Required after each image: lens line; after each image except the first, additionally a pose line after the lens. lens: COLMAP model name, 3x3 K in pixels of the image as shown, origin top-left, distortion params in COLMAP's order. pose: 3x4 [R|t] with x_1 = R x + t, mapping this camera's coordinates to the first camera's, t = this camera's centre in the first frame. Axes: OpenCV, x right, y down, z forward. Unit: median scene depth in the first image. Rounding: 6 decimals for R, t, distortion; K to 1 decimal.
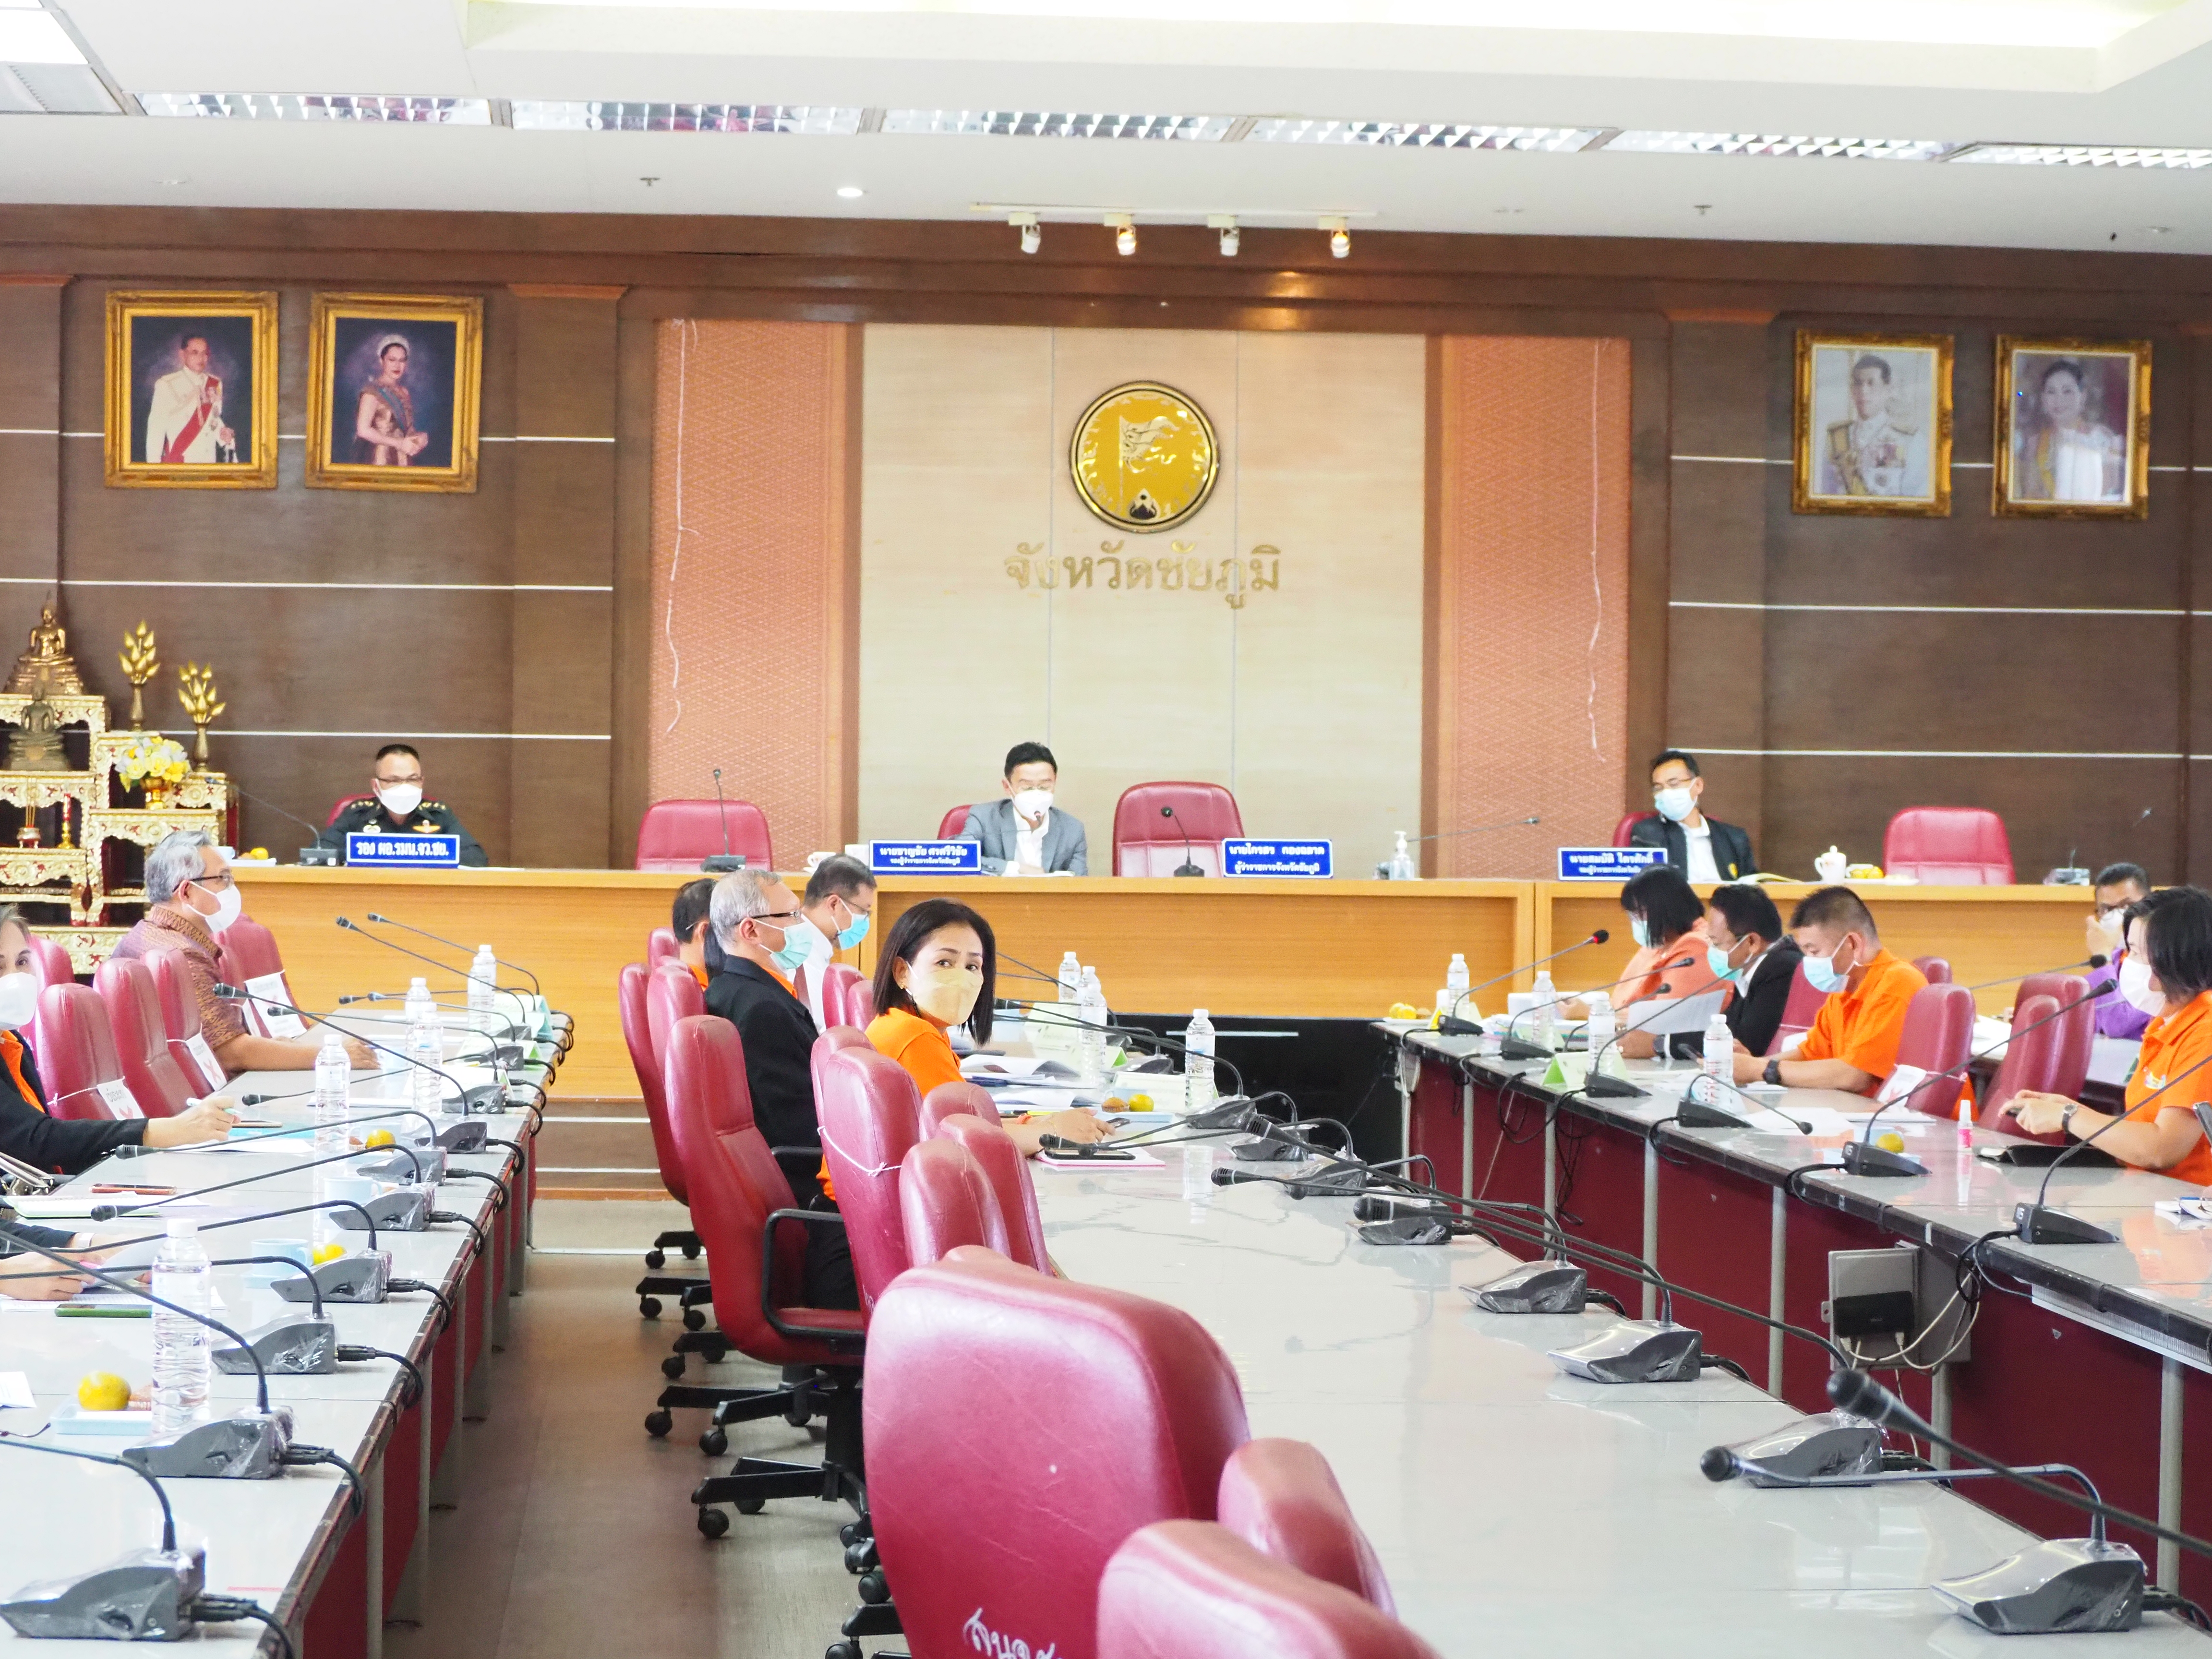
lens RADIAL K [[5268.3, 0, 1106.0], [0, 5268.3, 829.5], [0, 0, 1]] dist [-0.260717, 0.027340]
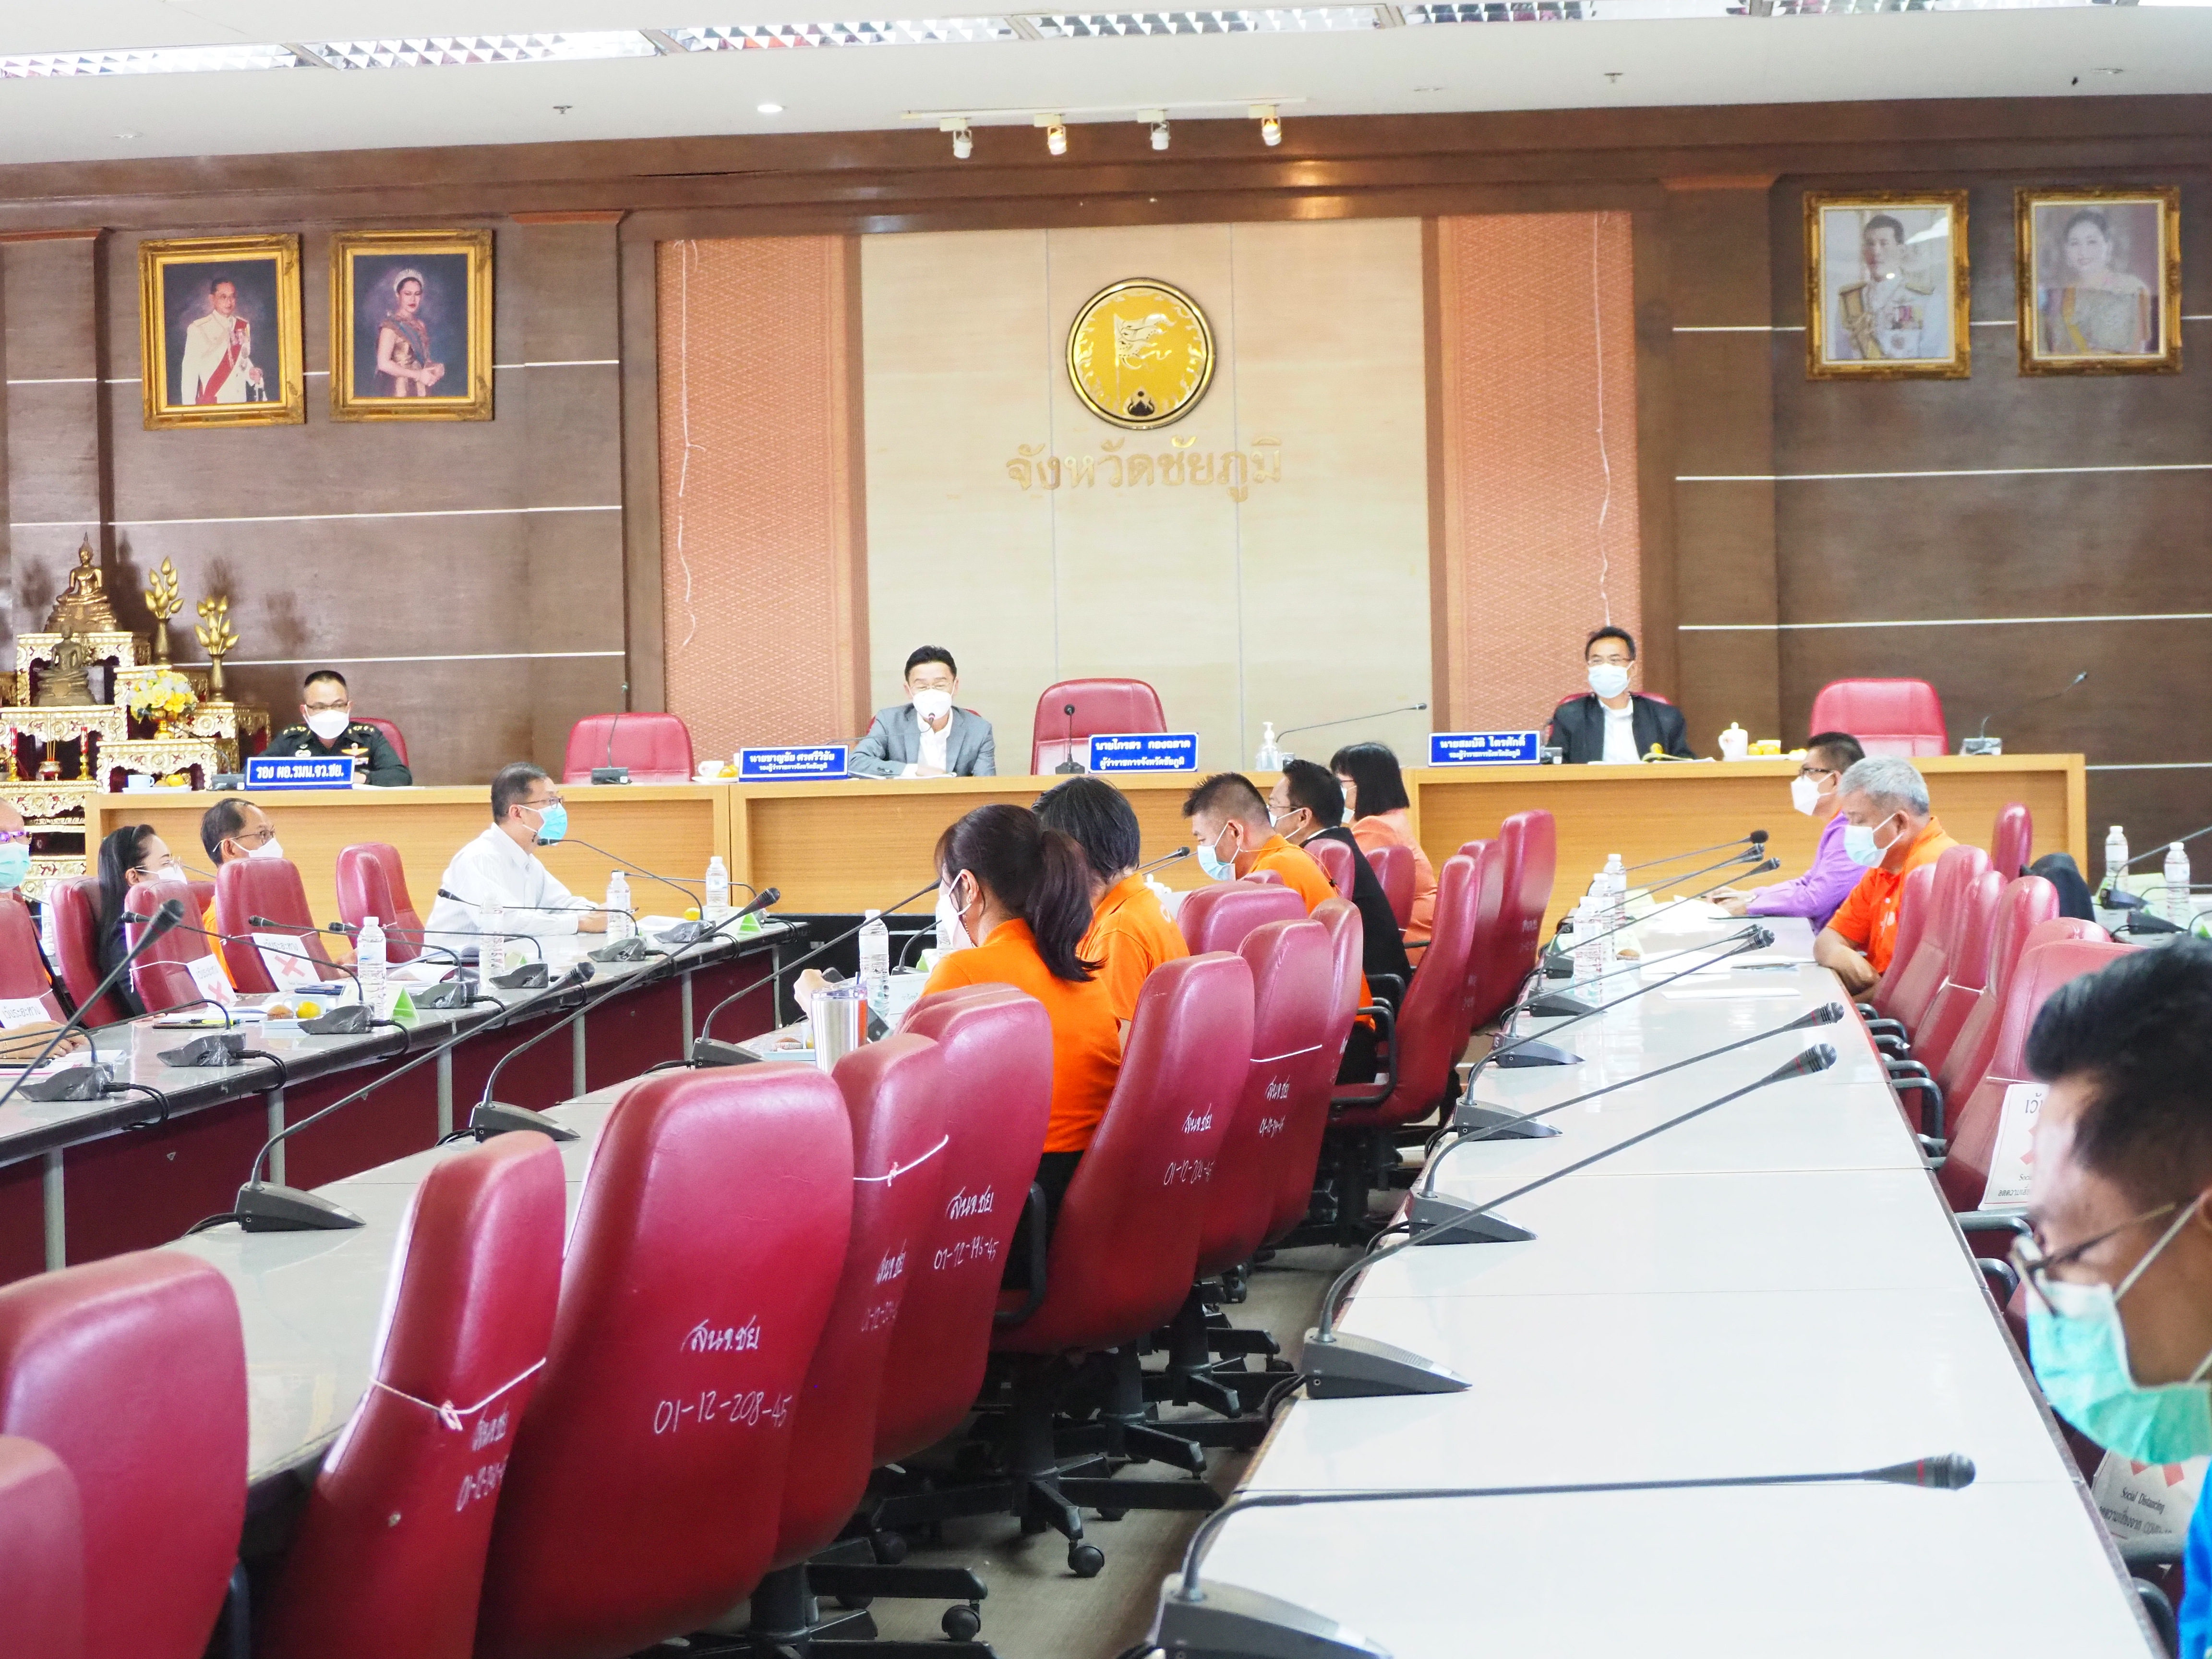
lens RADIAL K [[5268.3, 0, 1106.0], [0, 5268.3, 829.5], [0, 0, 1]] dist [-0.260717, 0.027340]
pose [[0.980349, -0.028903, -0.195143, 0.195353], [0.032776, 0.999324, 0.016648, 0.002751], [0.194530, -0.022717, 0.980633, 0.016953]]
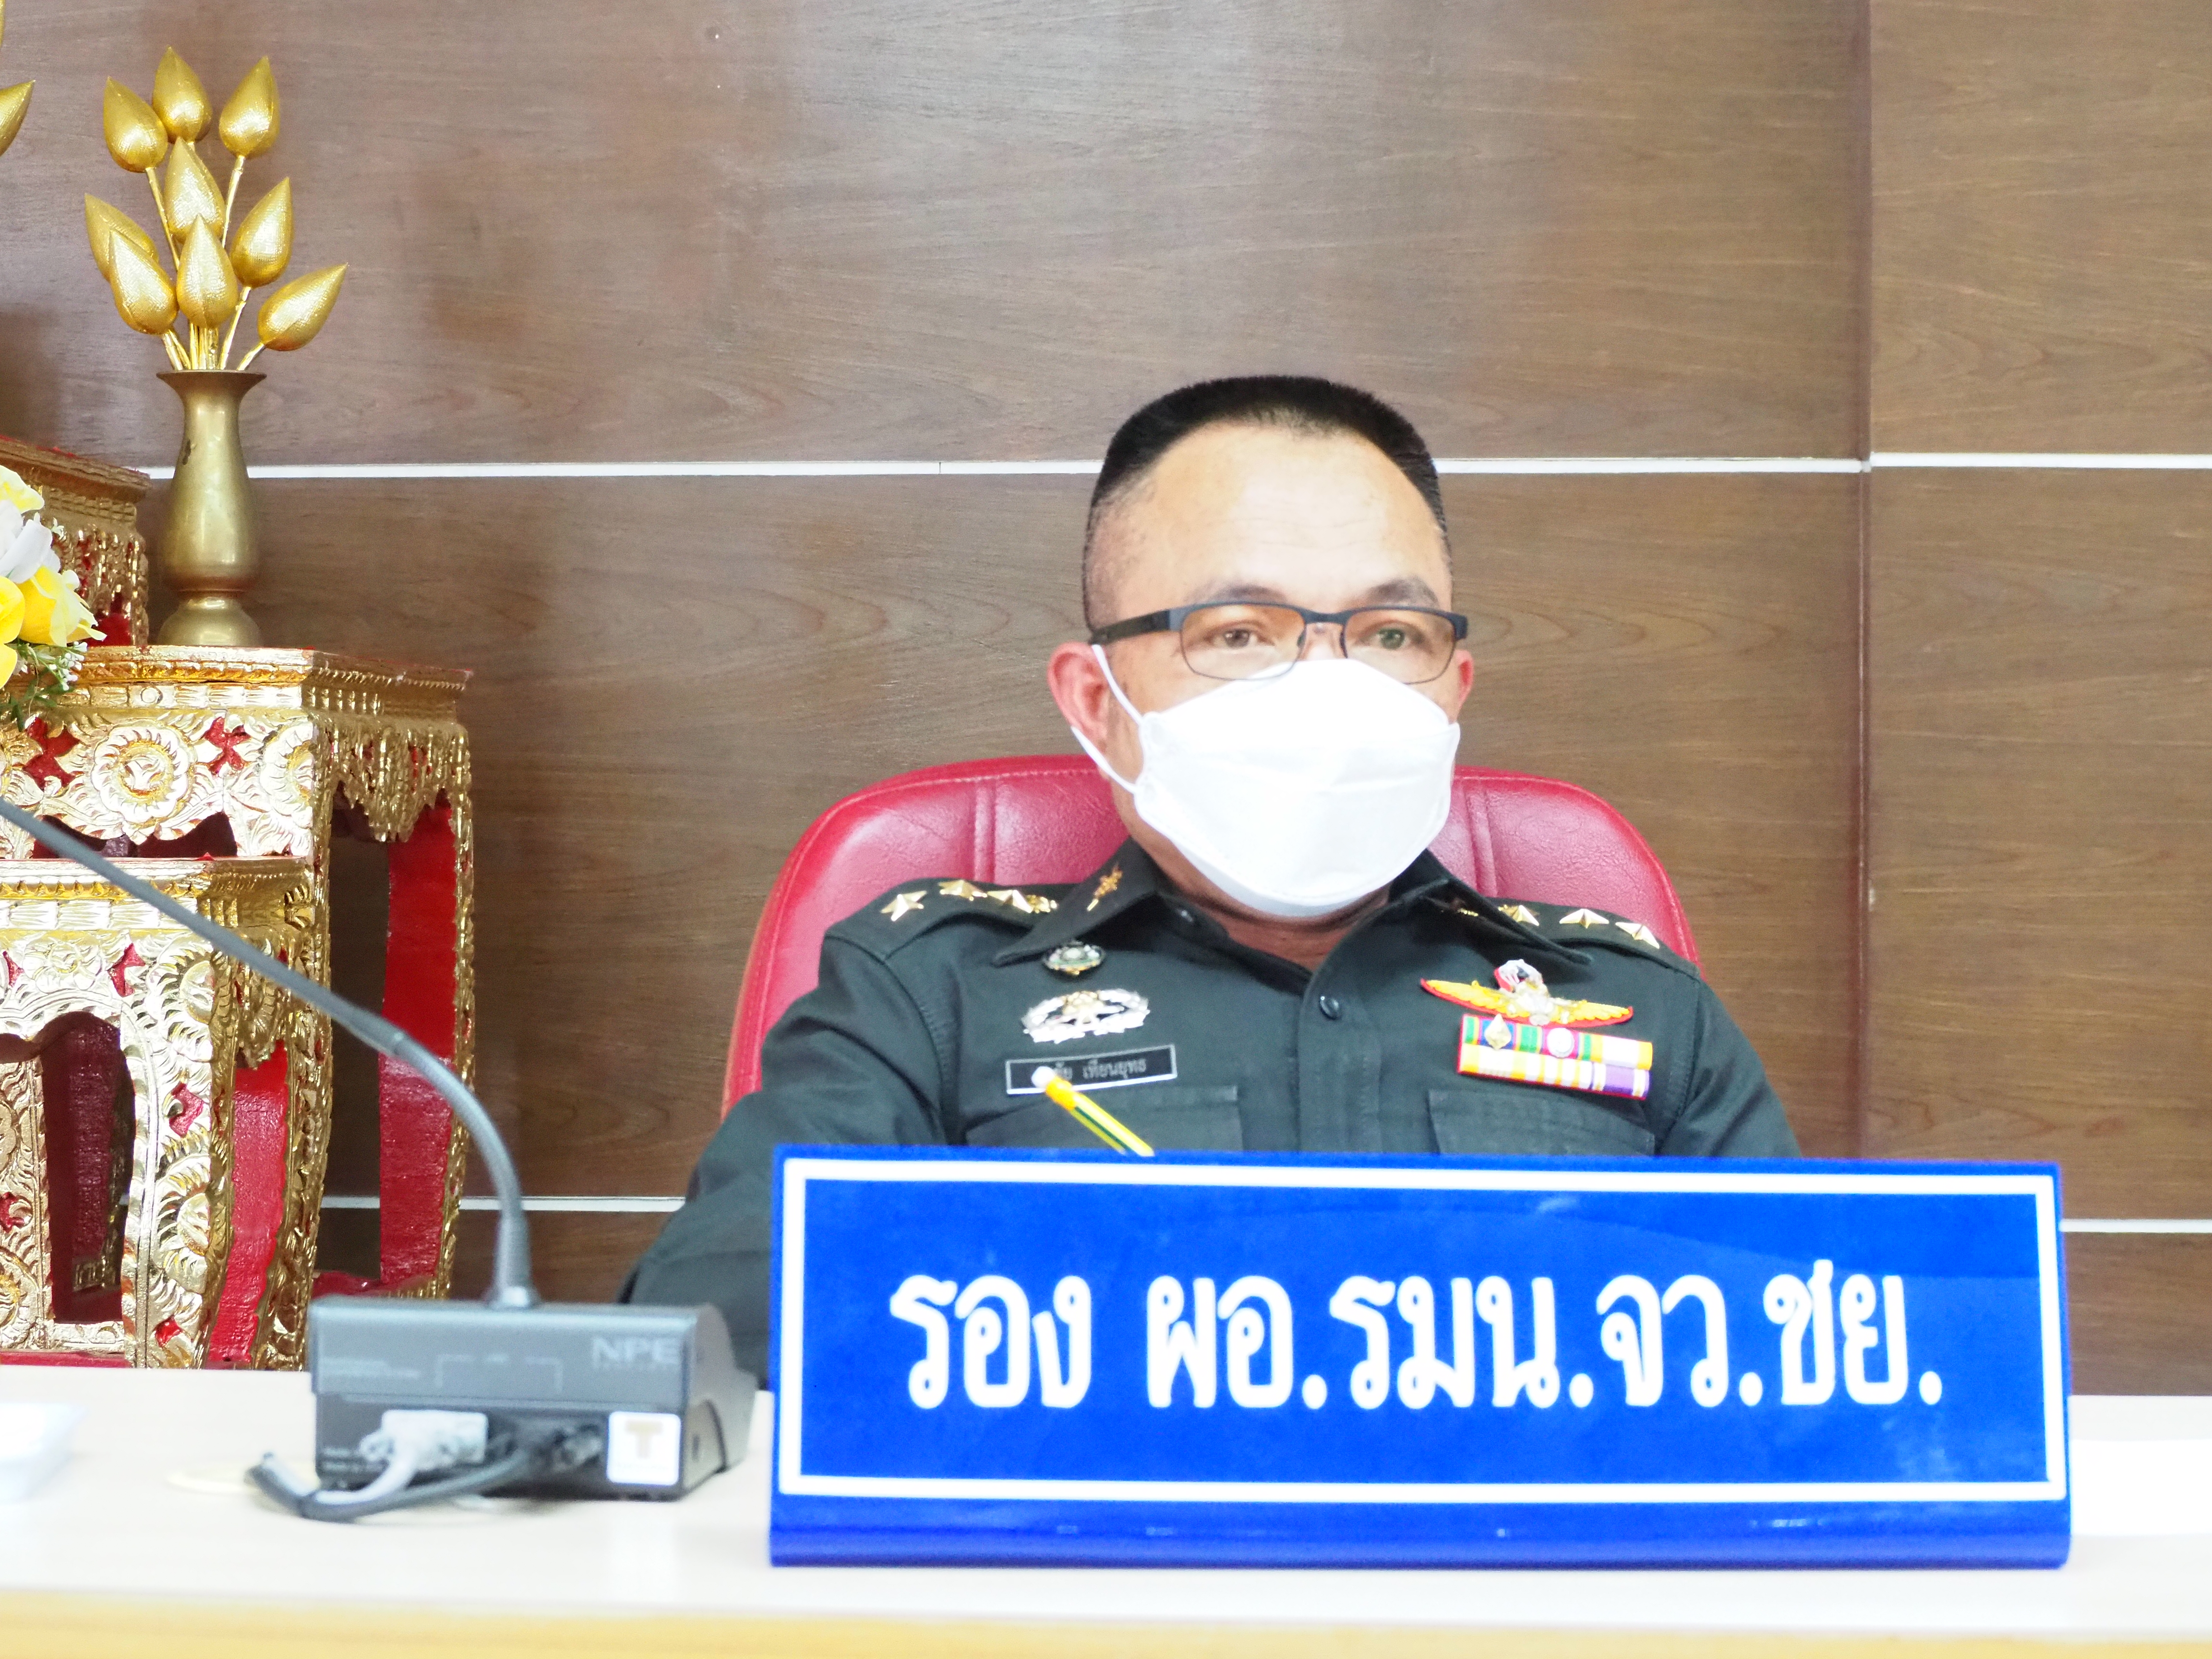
lens RADIAL K [[5268.3, 0, 1106.0], [0, 5268.3, 829.5], [0, 0, 1]] dist [-0.260717, 0.027340]
pose [[0.986995, -0.008966, -0.160499, -0.110039], [0.009038, 0.999959, -0.000280, -0.004187], [0.160495, -0.001175, 0.987036, 0.802576]]
